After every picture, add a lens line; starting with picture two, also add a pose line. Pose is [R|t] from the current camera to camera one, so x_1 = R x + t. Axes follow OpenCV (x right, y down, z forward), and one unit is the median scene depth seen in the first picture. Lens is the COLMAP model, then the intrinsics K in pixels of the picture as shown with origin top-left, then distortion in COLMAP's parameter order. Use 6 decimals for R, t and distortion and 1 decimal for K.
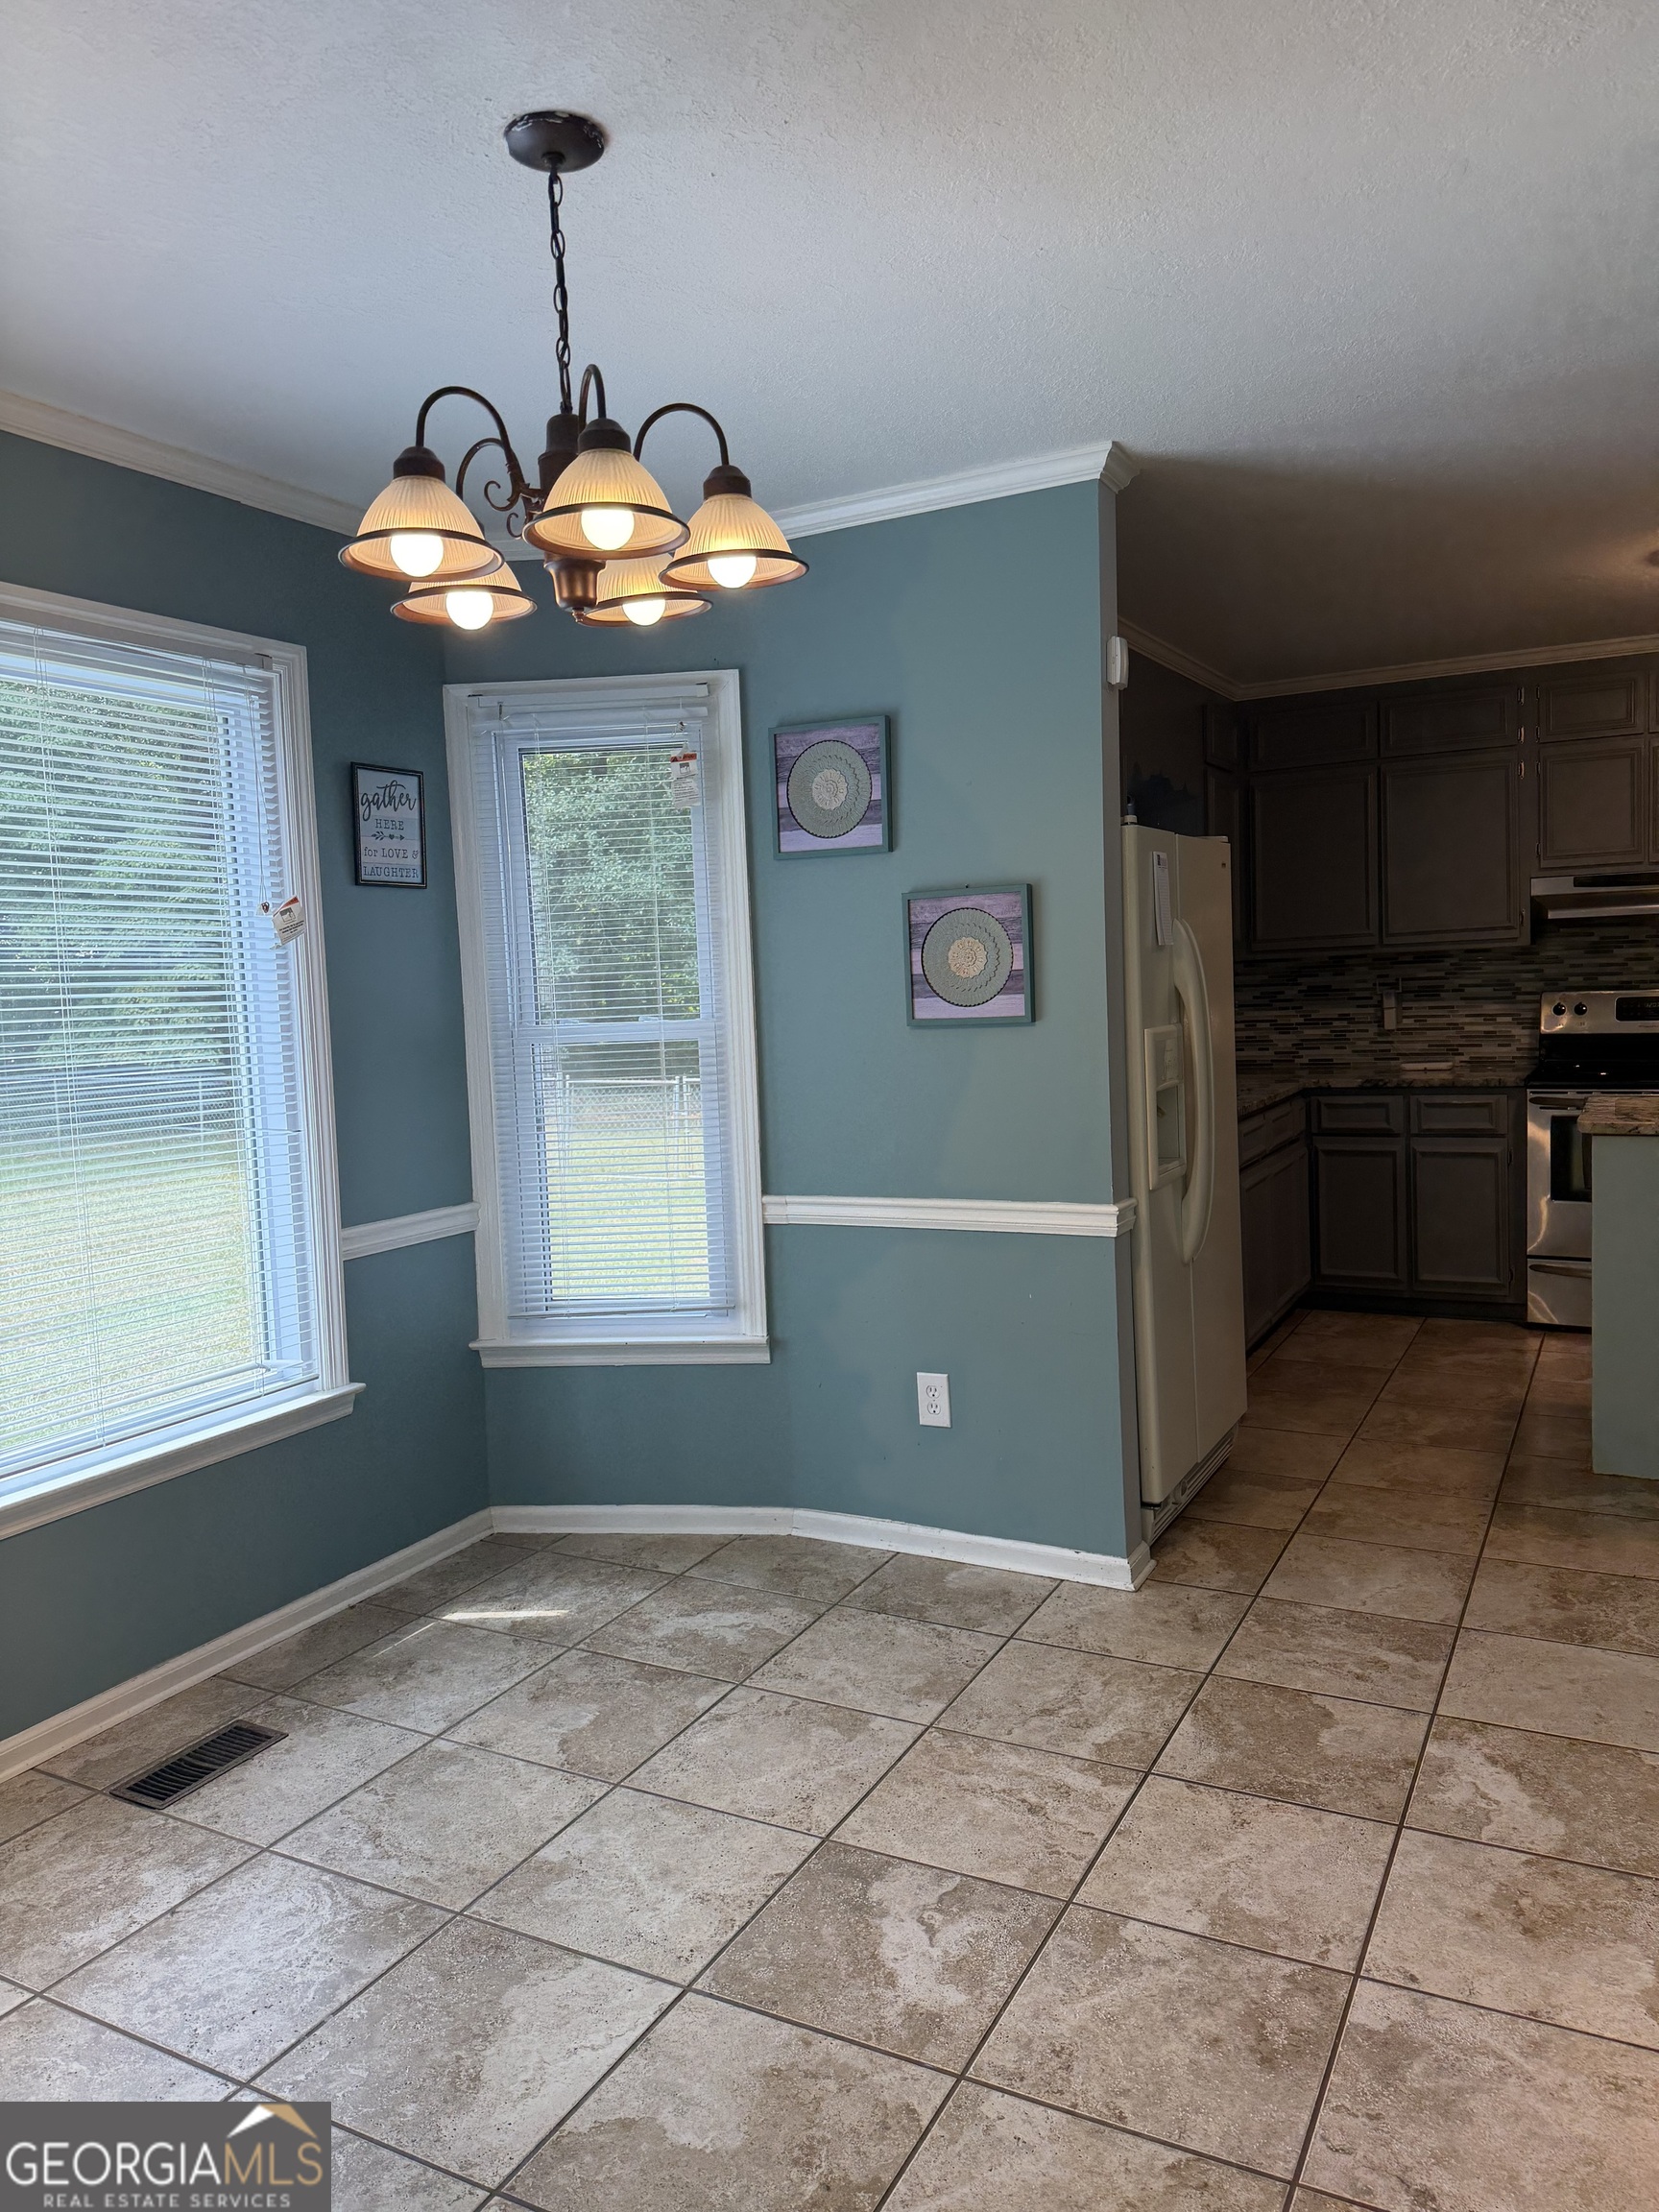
lens RADIAL K [[1577.6, 0, 818.3], [0, 1577.6, 1080.6], [0, 0, 1]] dist [0.087090, -0.095520]
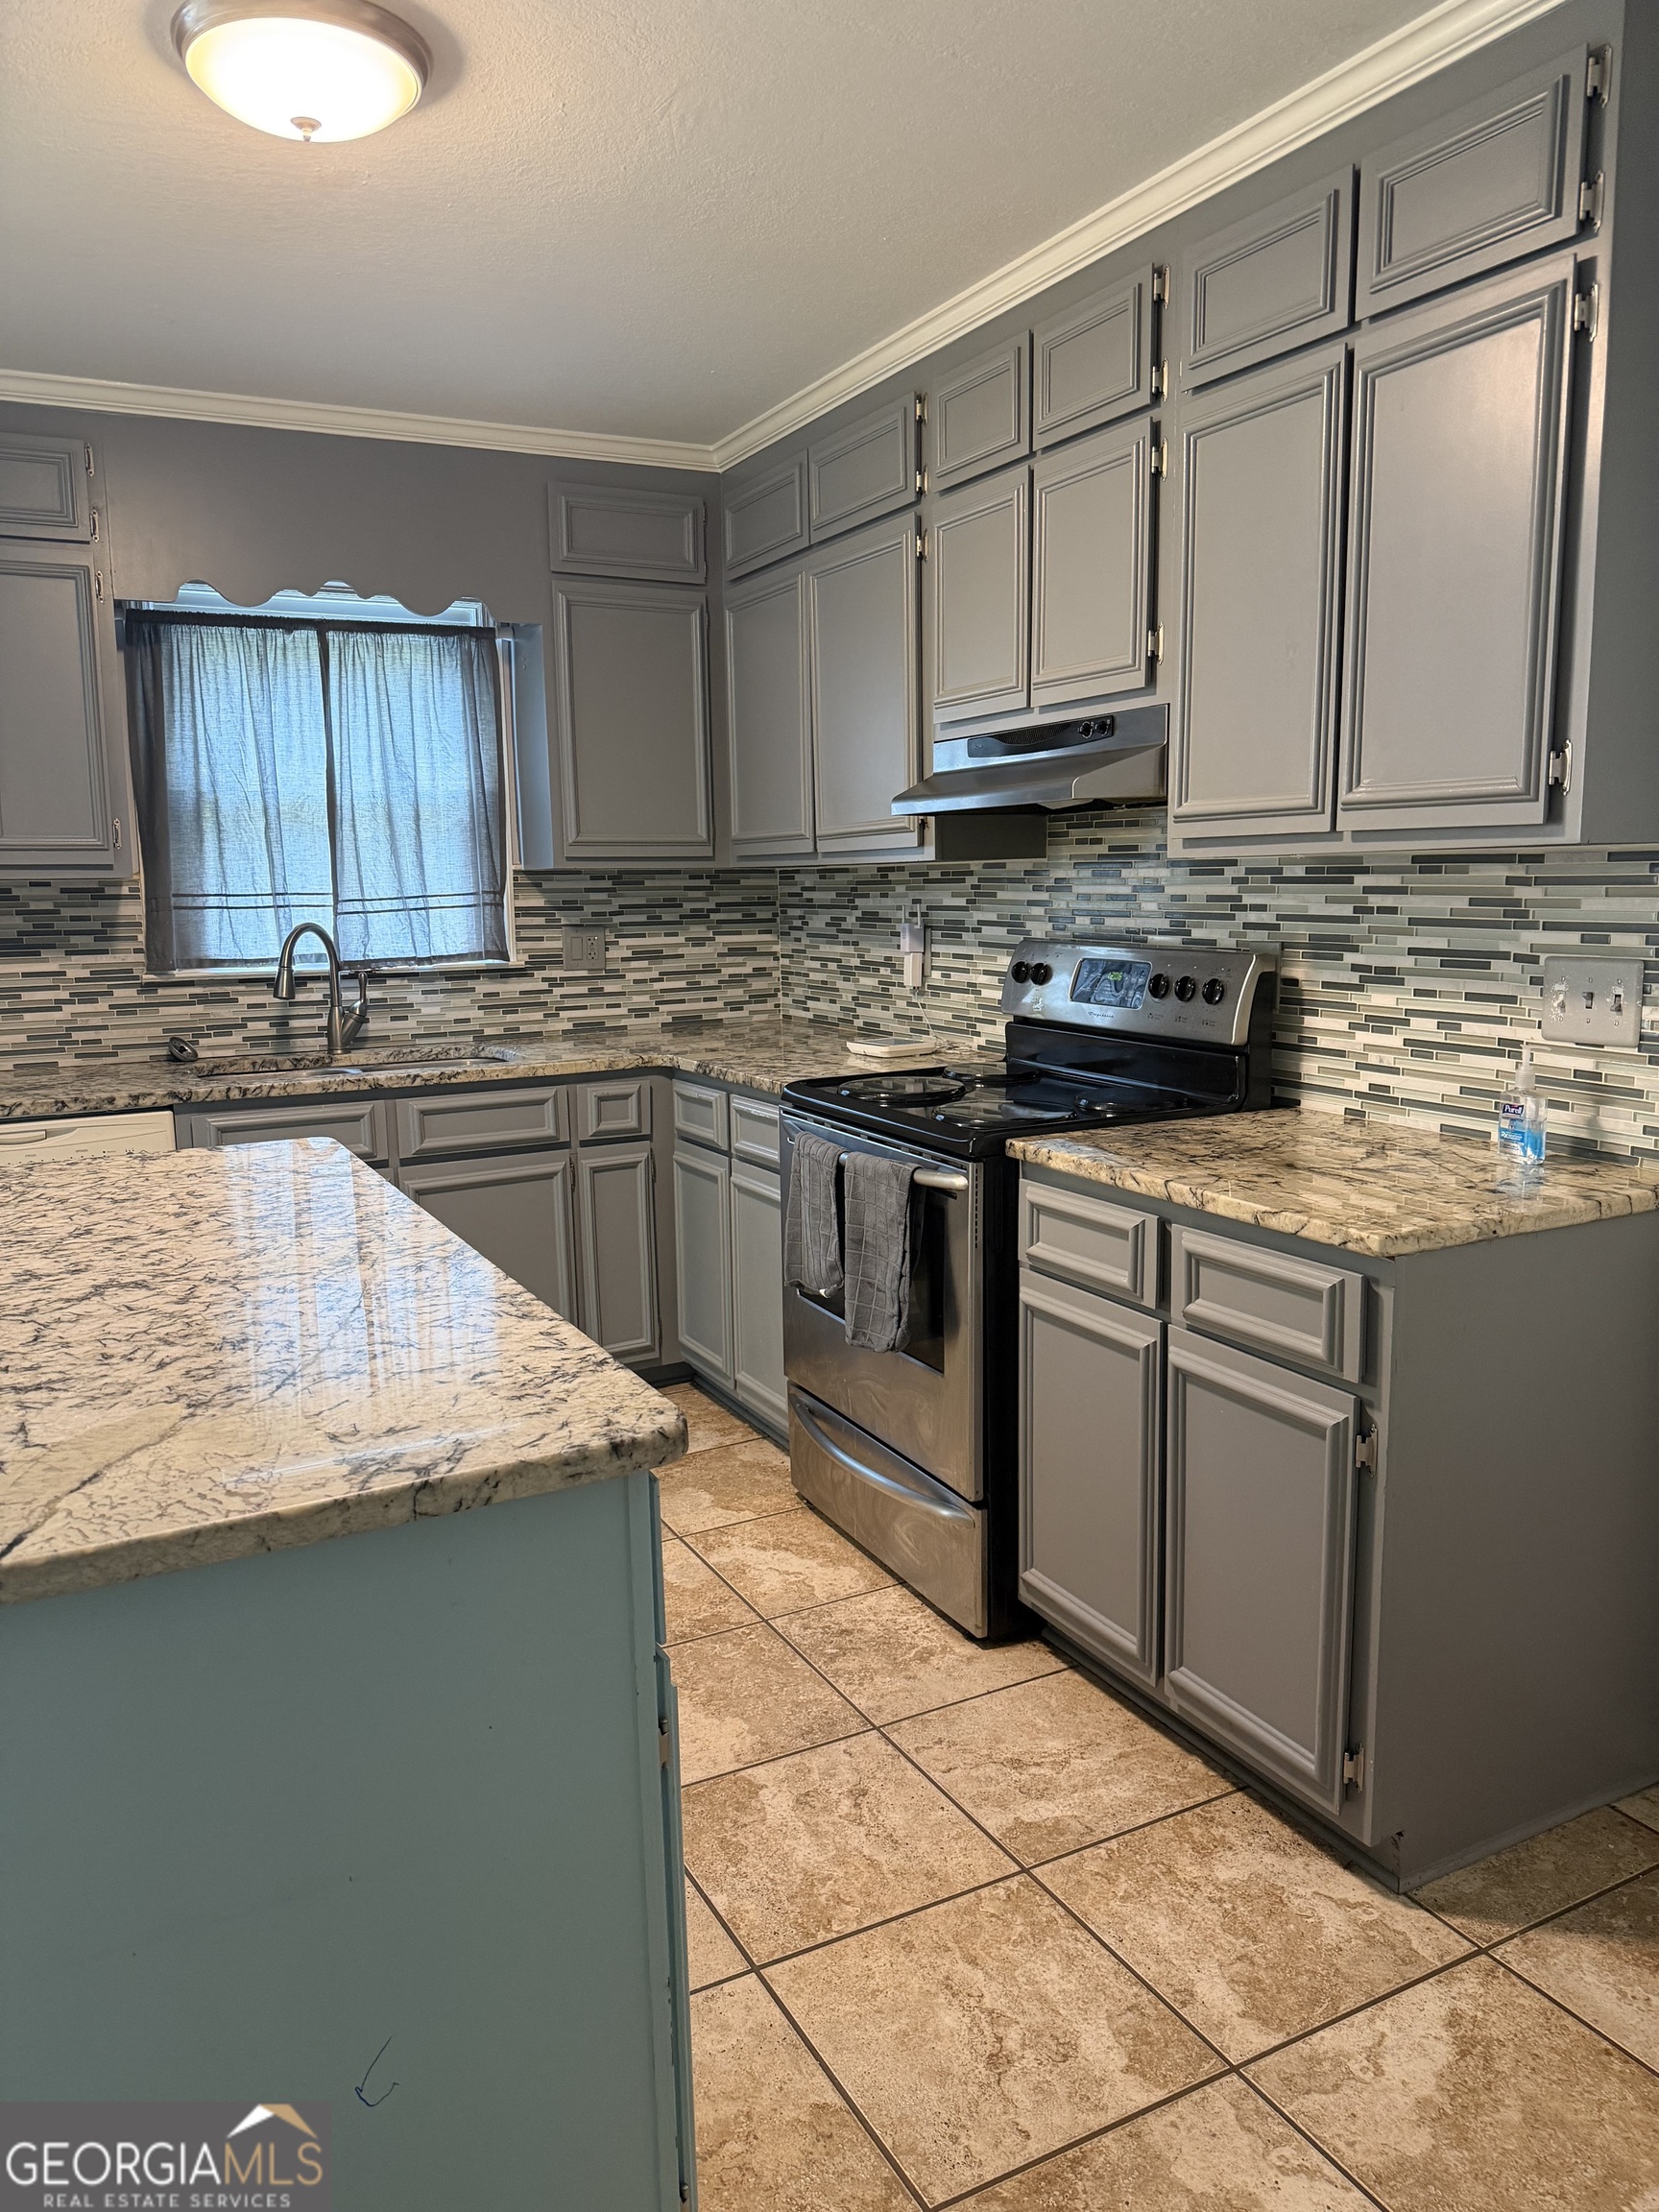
lens RADIAL K [[1542.4, 0, 820.7], [0, 1542.4, 1102.5], [0, 0, 1]] dist [0.185597, -0.407932]
pose [[0.822036, 0.109510, -0.558806, 0.706794], [-0.054347, 0.991942, 0.114444, -0.056750], [0.566836, -0.063707, 0.821364, 0.482325]]
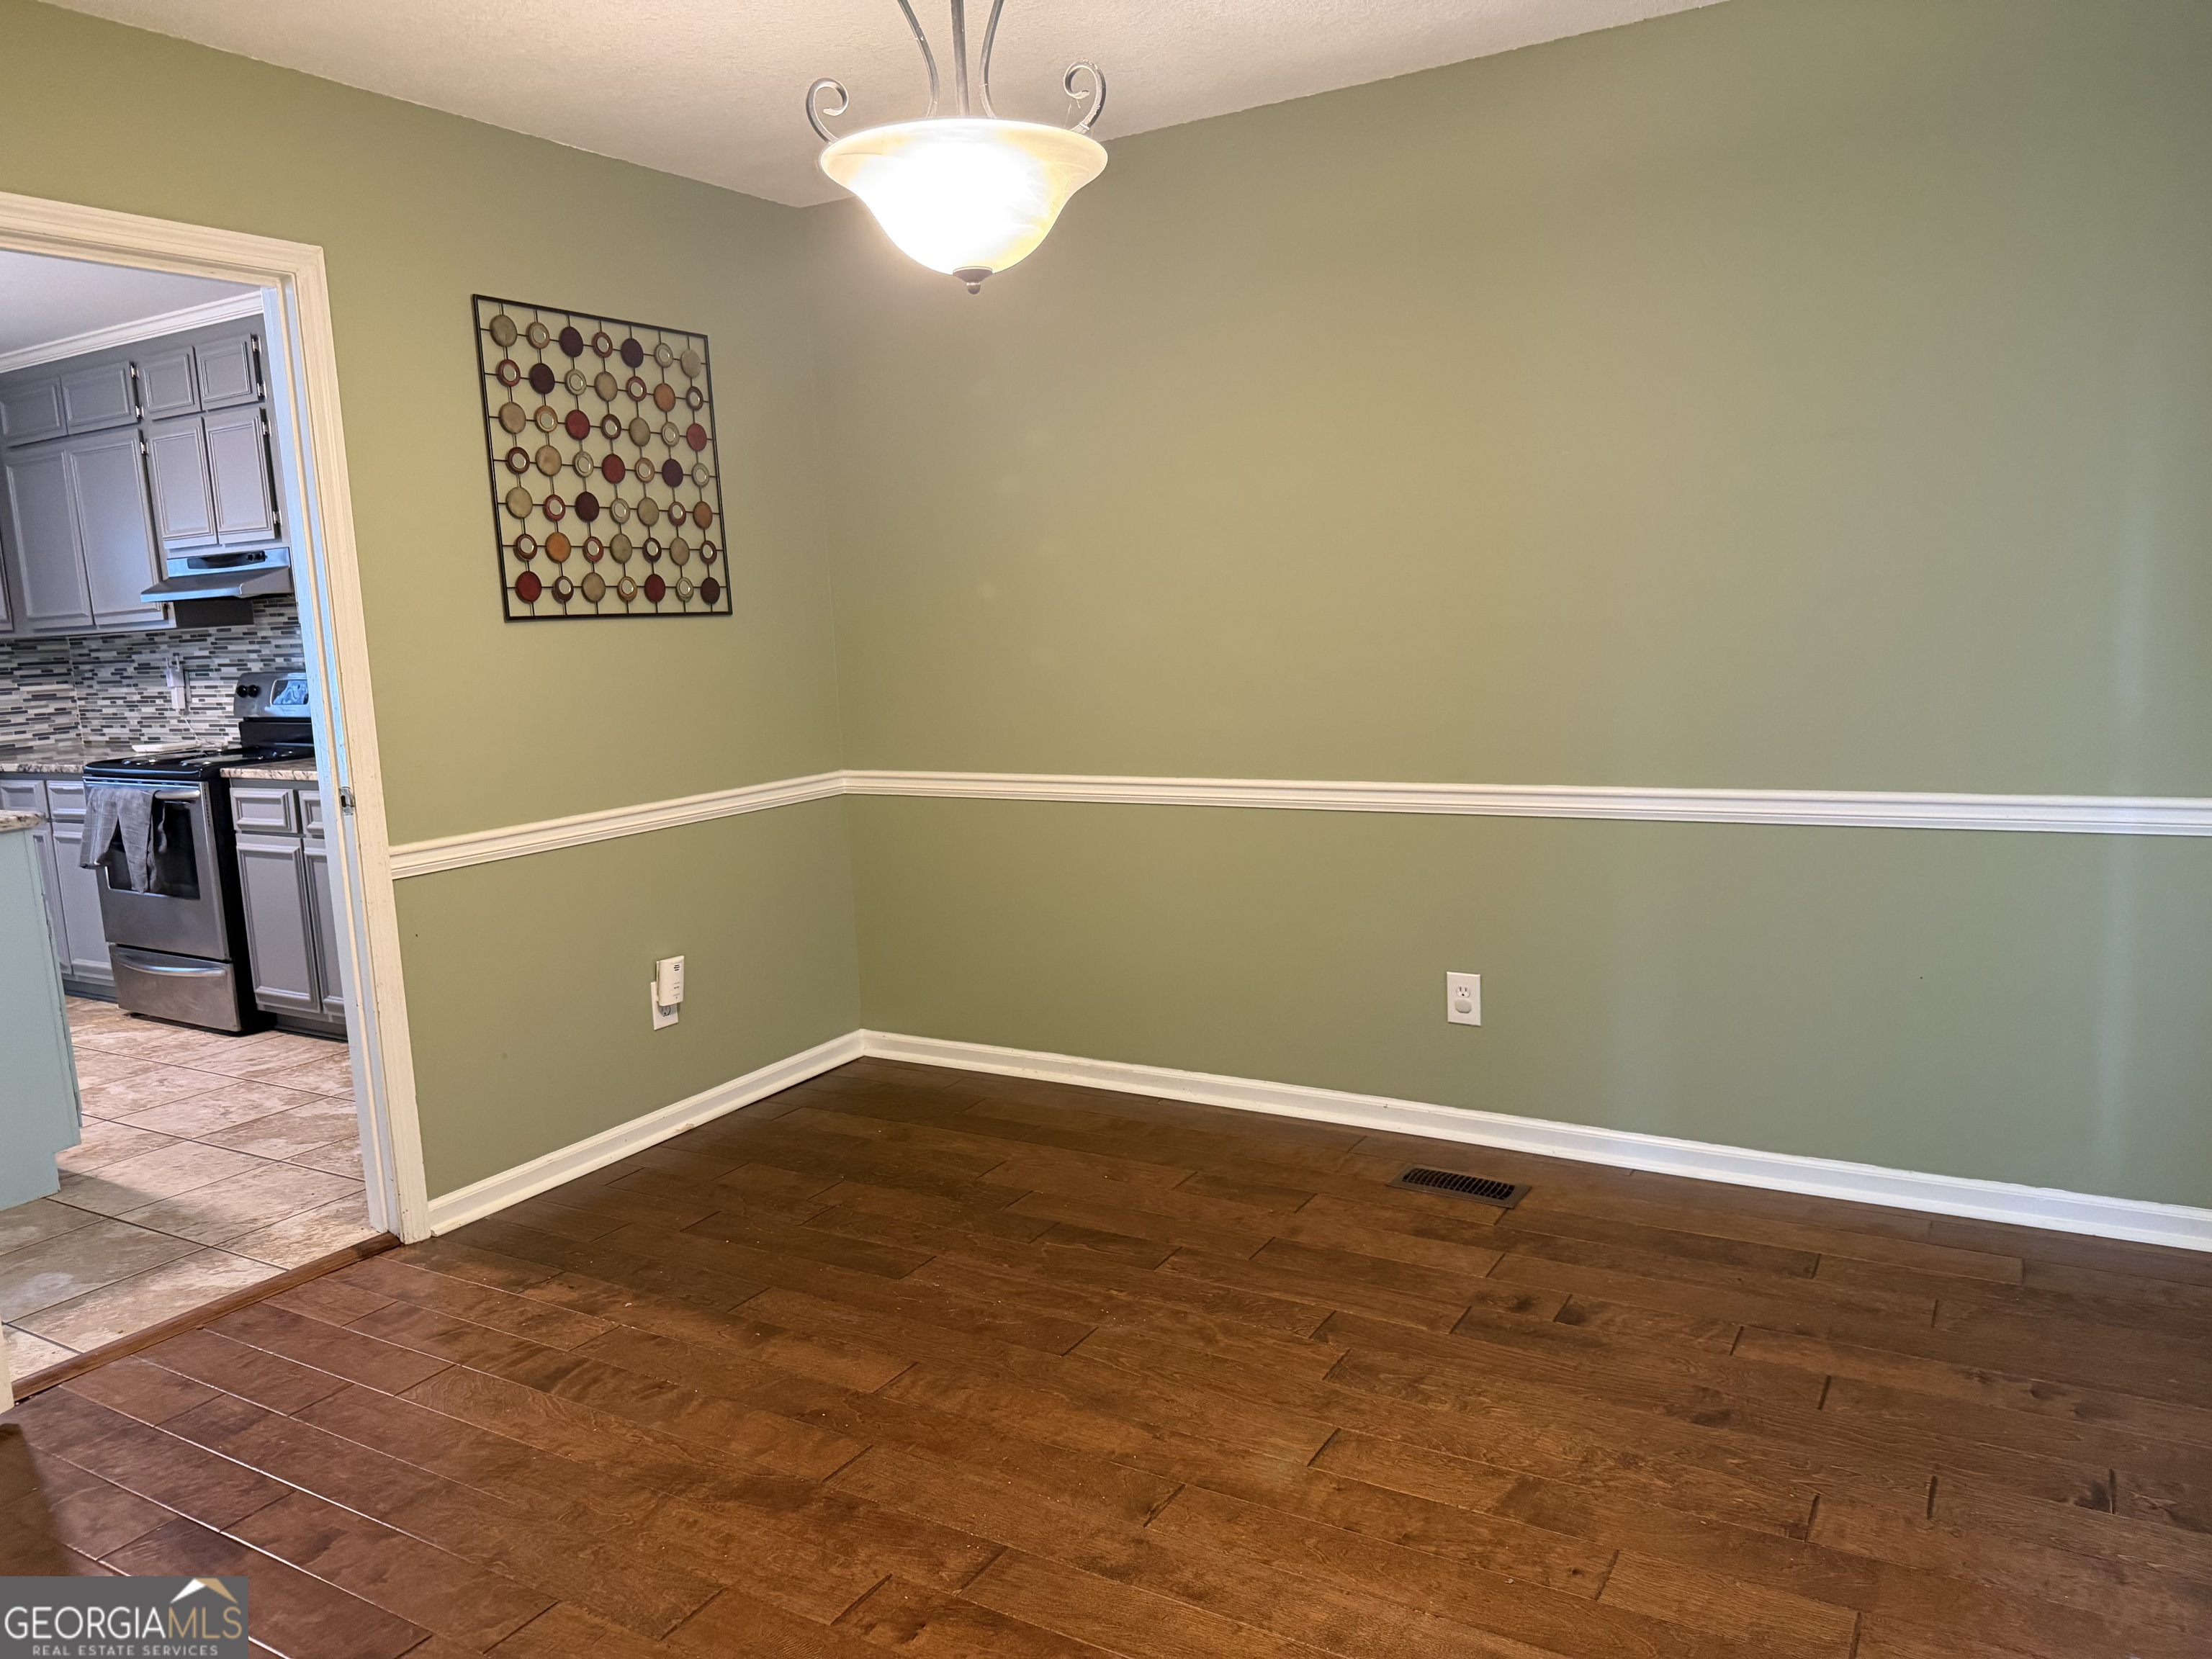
lens RADIAL K [[1535.0, 0, 1106.0], [0, 1535.0, 829.5], [0, 0, 1]] dist [-0.003454, -0.007892]
pose [[0.999004, 0.001369, -0.044595, 1.014604], [0.002207, 0.996790, 0.080024, -0.033338], [0.044561, -0.080043, 0.995795, 0.072745]]
